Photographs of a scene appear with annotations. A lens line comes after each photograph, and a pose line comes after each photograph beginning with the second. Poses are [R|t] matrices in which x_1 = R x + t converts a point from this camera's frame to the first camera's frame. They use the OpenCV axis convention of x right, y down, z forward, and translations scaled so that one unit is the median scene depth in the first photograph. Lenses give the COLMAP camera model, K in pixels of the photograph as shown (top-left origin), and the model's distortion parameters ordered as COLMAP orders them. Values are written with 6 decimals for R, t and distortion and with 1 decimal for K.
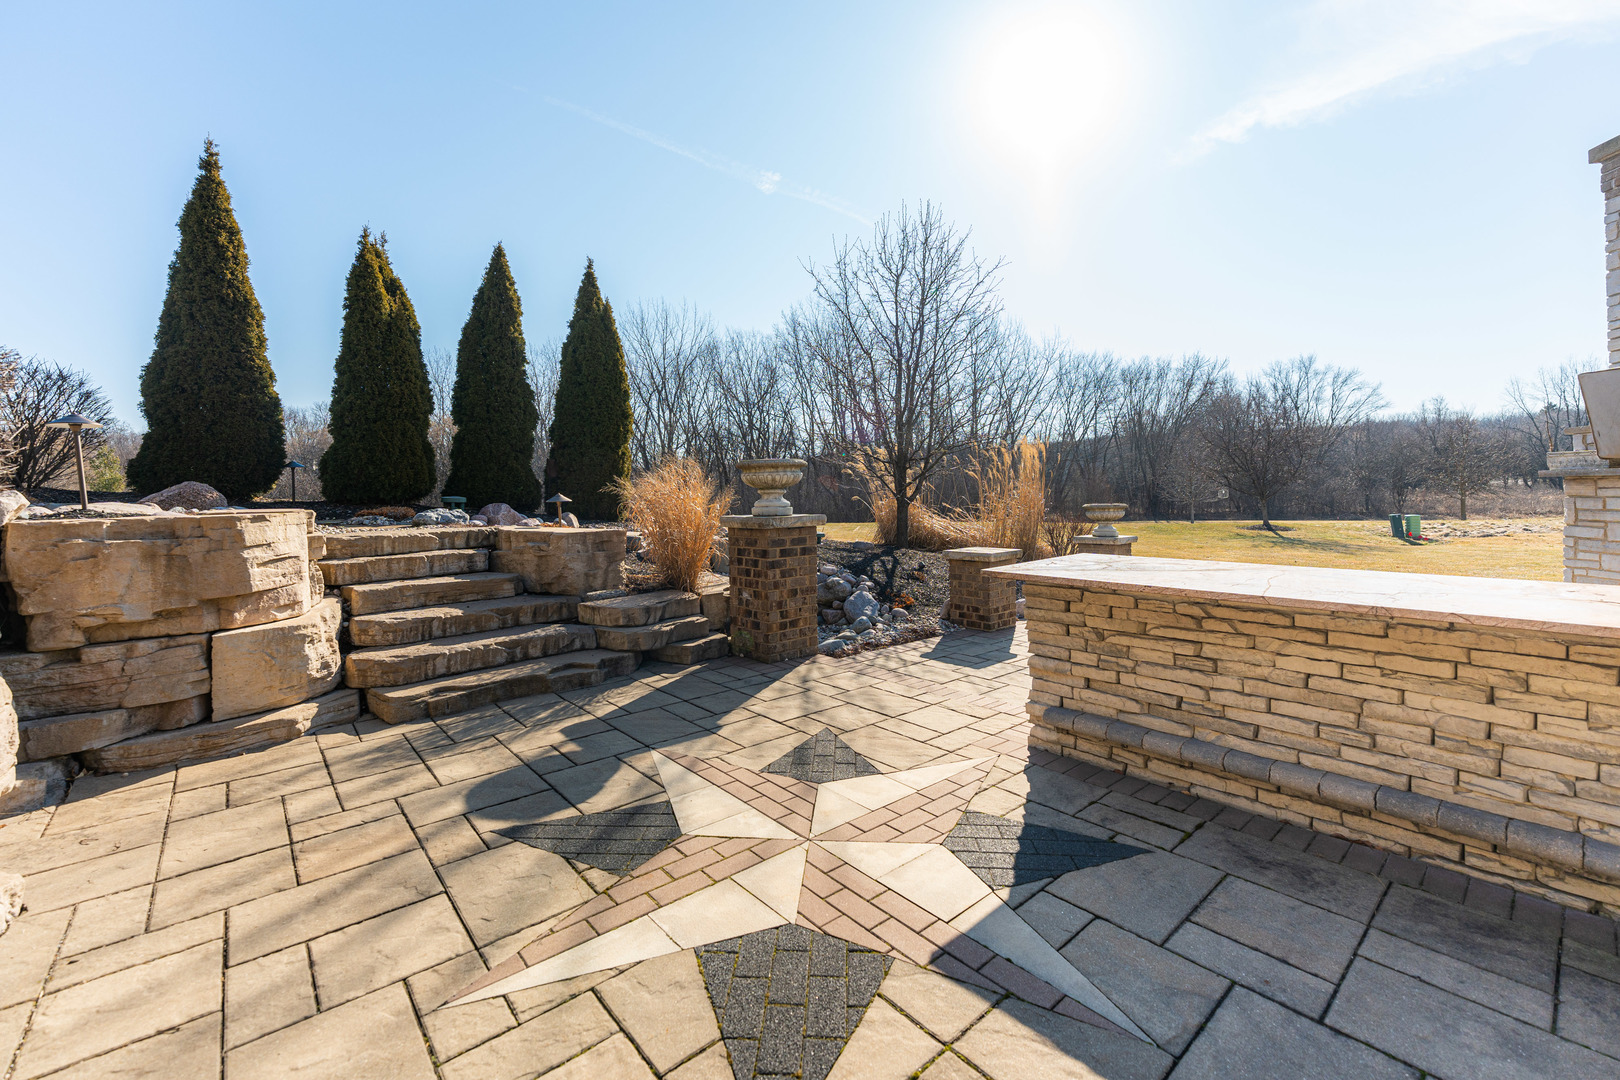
lens RADIAL K [[672.4, 0, 803.2], [0, 672.4, 500.4], [0, 0, 1]] dist [0.007507, -0.001169]
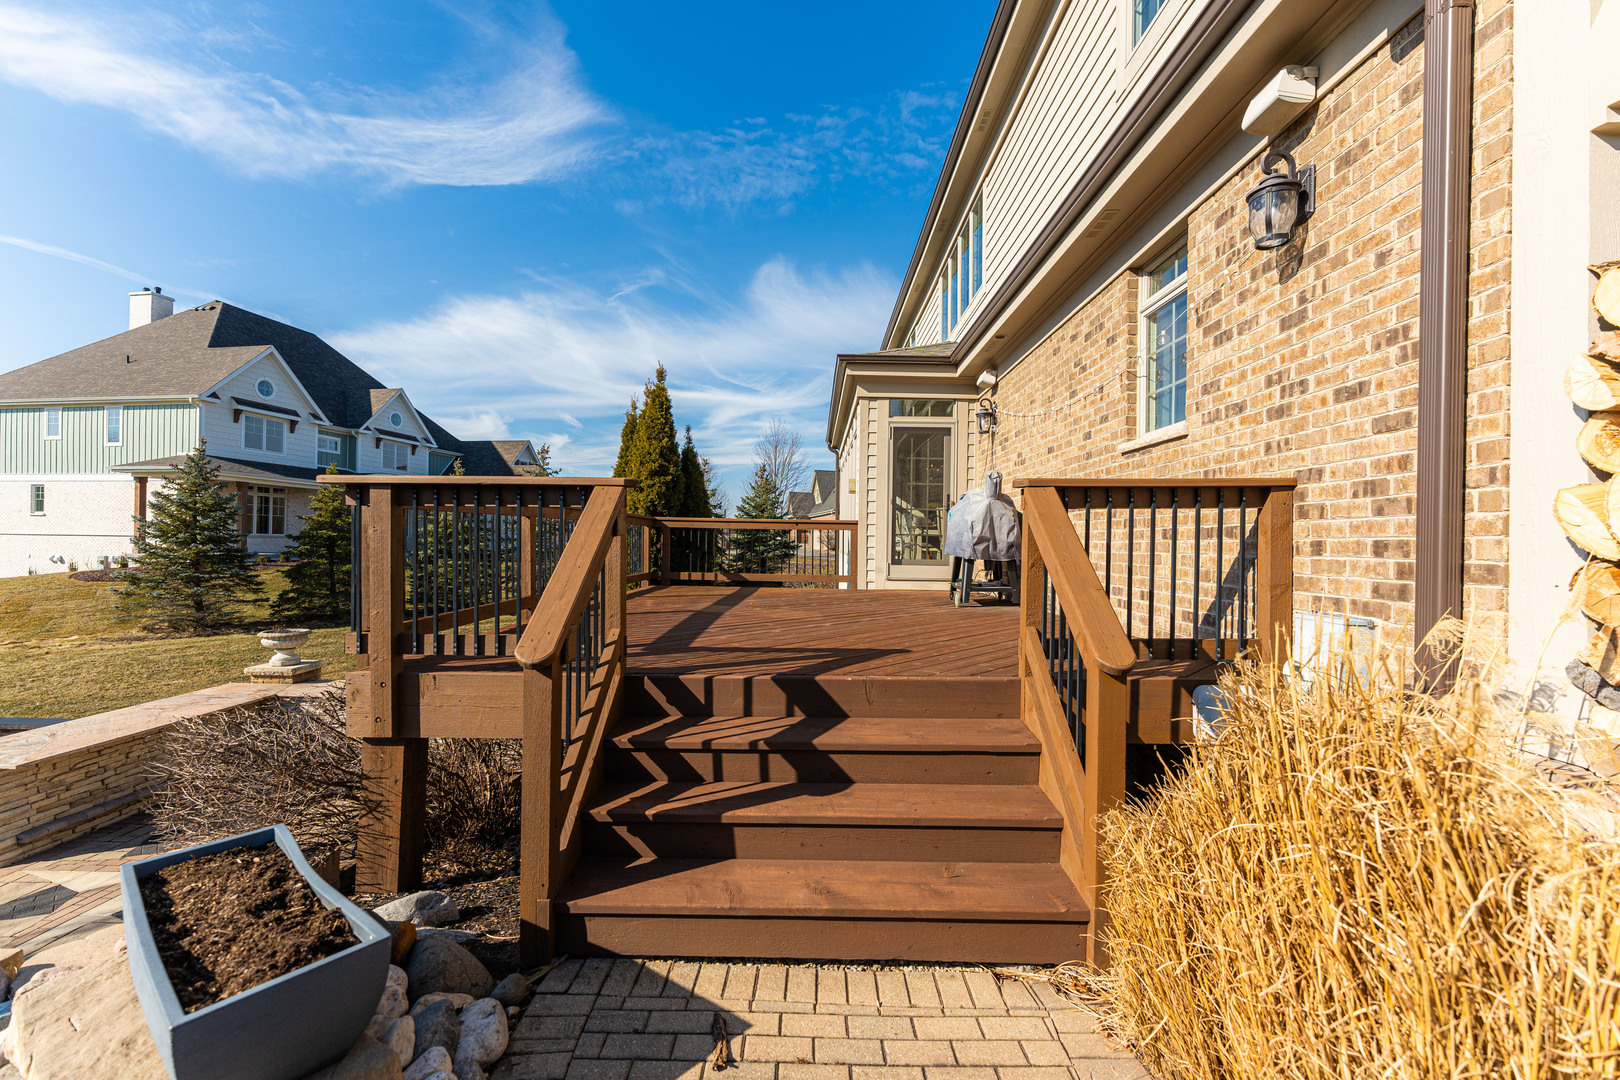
lens RADIAL K [[672.4, 0, 797.8], [0, 672.4, 536.8], [0, 0, 1]] dist [0.007507, -0.001169]
pose [[-0.727092, 0.016353, 0.686345, -1.871705], [0.005364, 0.999821, -0.018139, -0.343717], [-0.686519, -0.009507, -0.727050, 0.714728]]
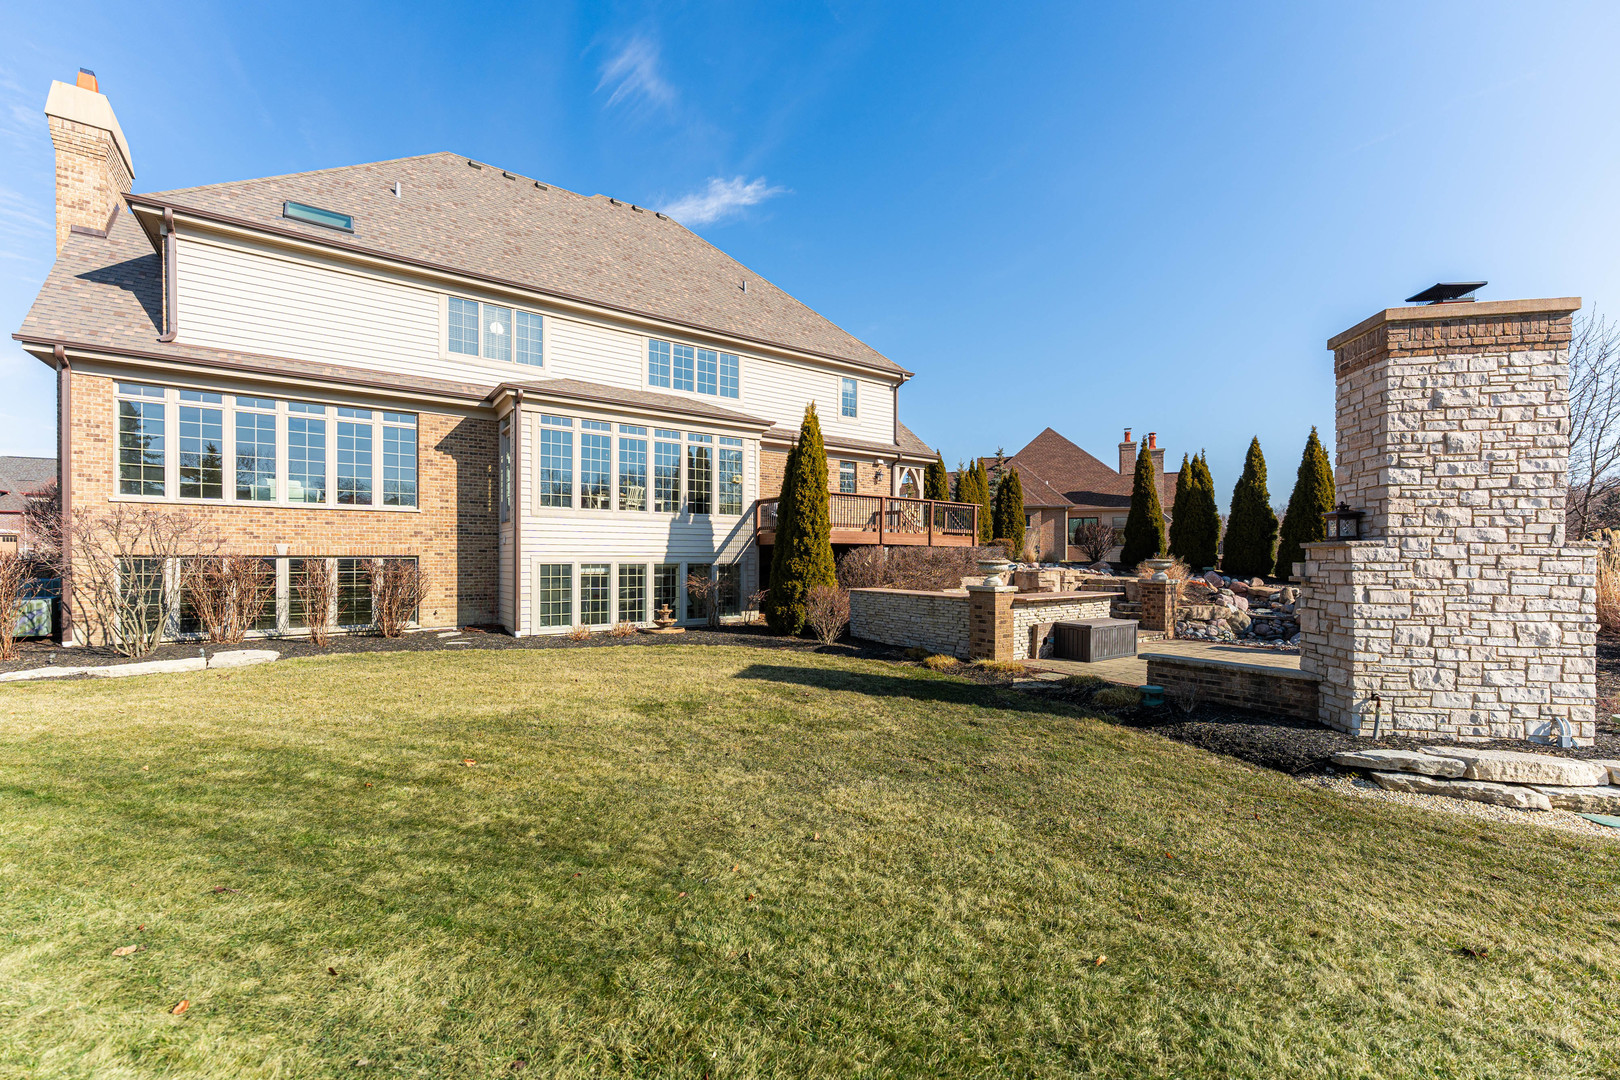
lens RADIAL K [[672.4, 0, 801.6], [0, 672.4, 562.3], [0, 0, 1]] dist [0.007507, -0.001169]
pose [[-0.095982, 0.023142, -0.995114, 3.822526], [-0.012129, 0.999628, 0.024416, -0.125945], [0.995309, 0.014413, -0.095666, -0.243954]]
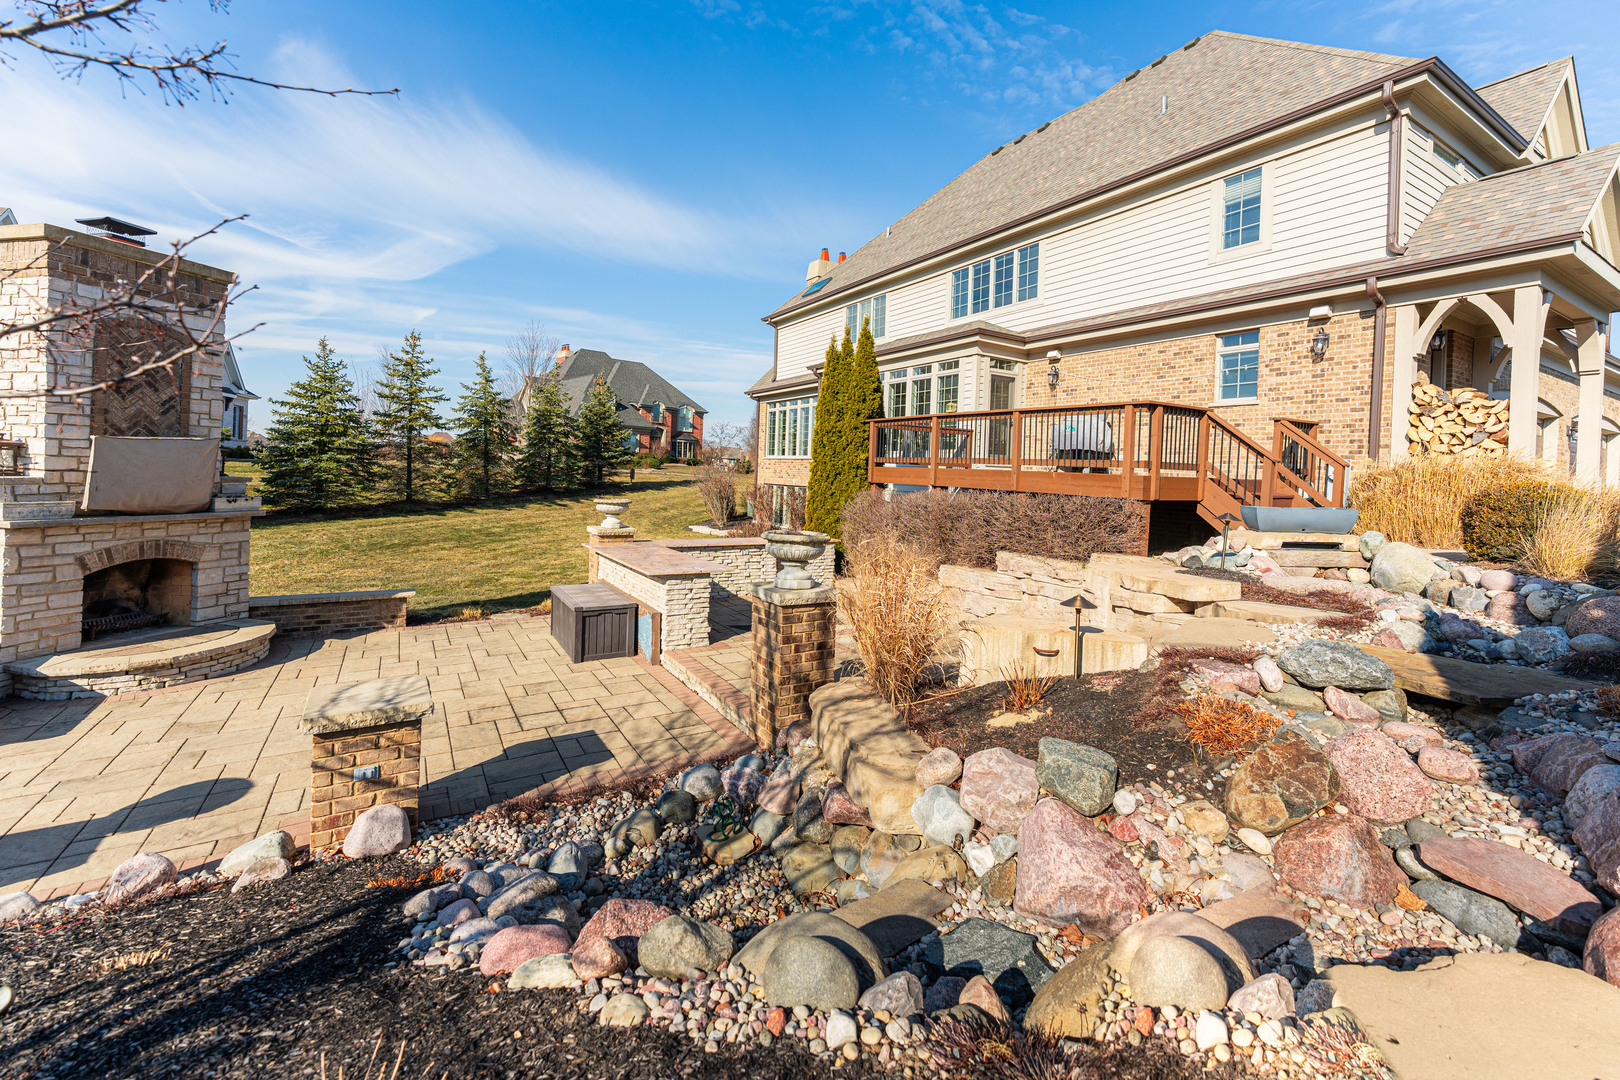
lens RADIAL K [[672.4, 0, 799.5], [0, 672.4, 472.3], [0, 0, 1]] dist [0.007507, -0.001169]
pose [[-0.981470, -0.018308, 0.190741, -0.339343], [-0.016977, 0.999819, 0.008612, -0.219209], [-0.190864, 0.005214, -0.981603, 2.663335]]
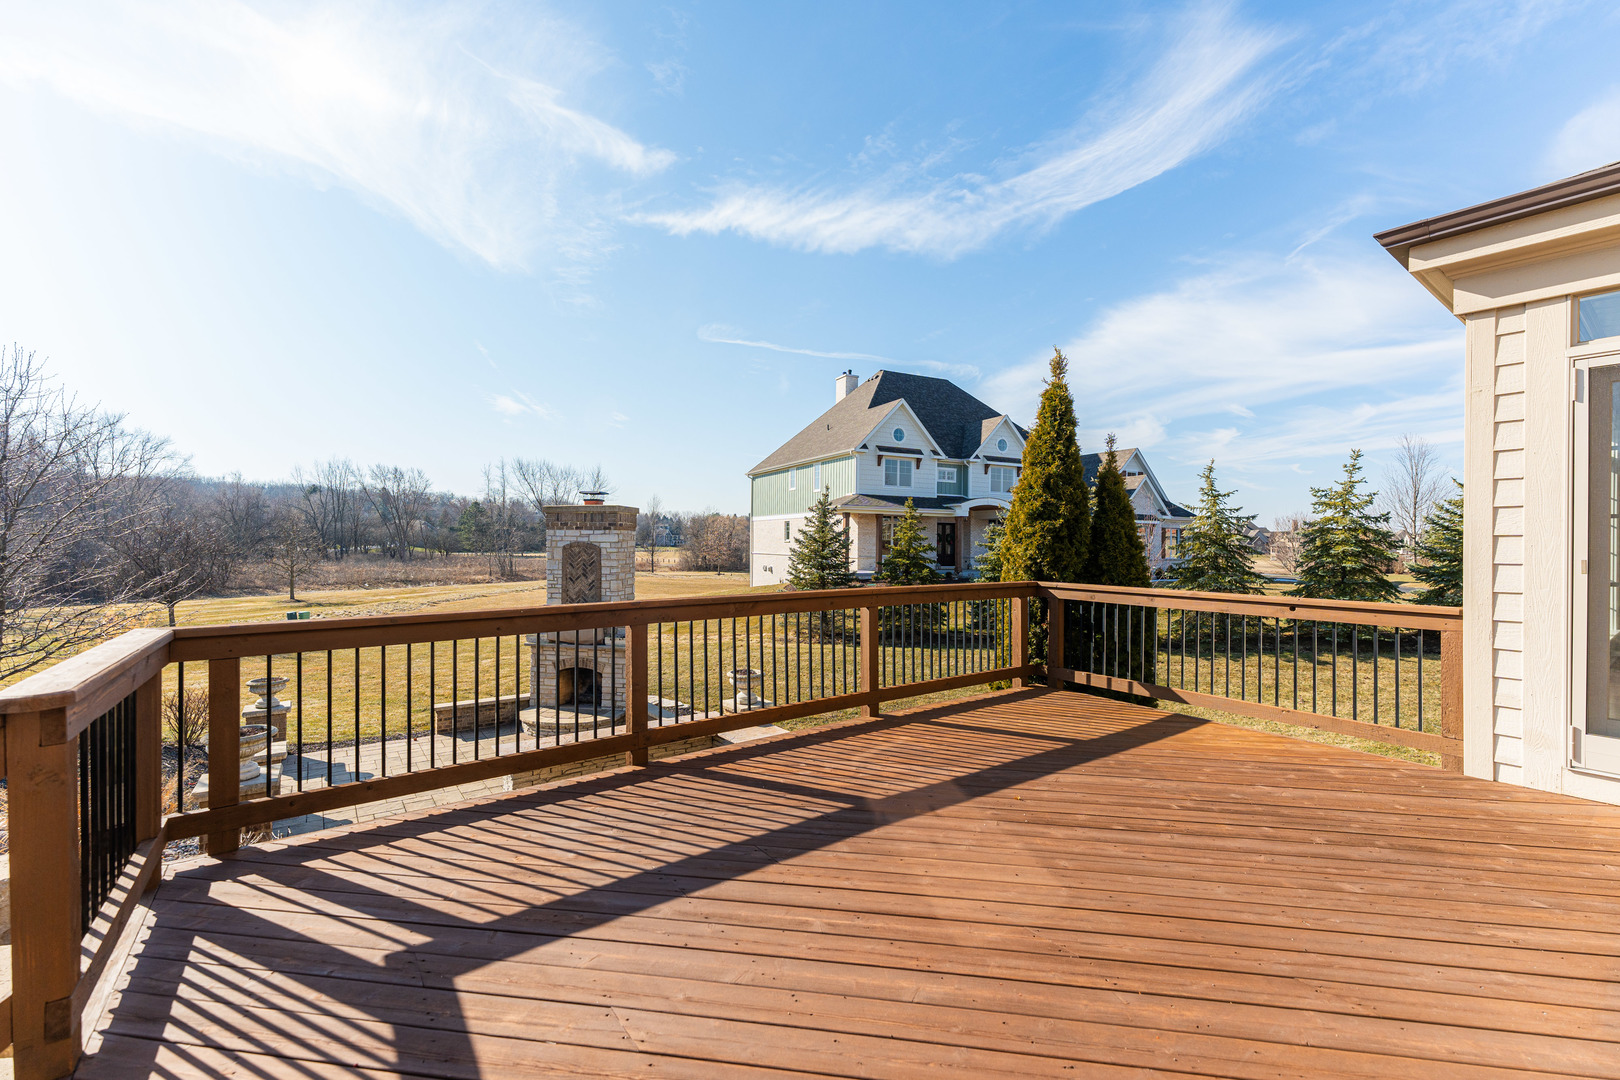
lens RADIAL K [[672.4, 0, 794.5], [0, 672.4, 544.0], [0, 0, 1]] dist [0.007507, -0.001169]
pose [[0.103948, 0.020653, 0.994368, -1.562538], [-0.001482, 0.999786, -0.020611, -0.496181], [-0.994582, 0.000669, 0.103956, -0.168326]]
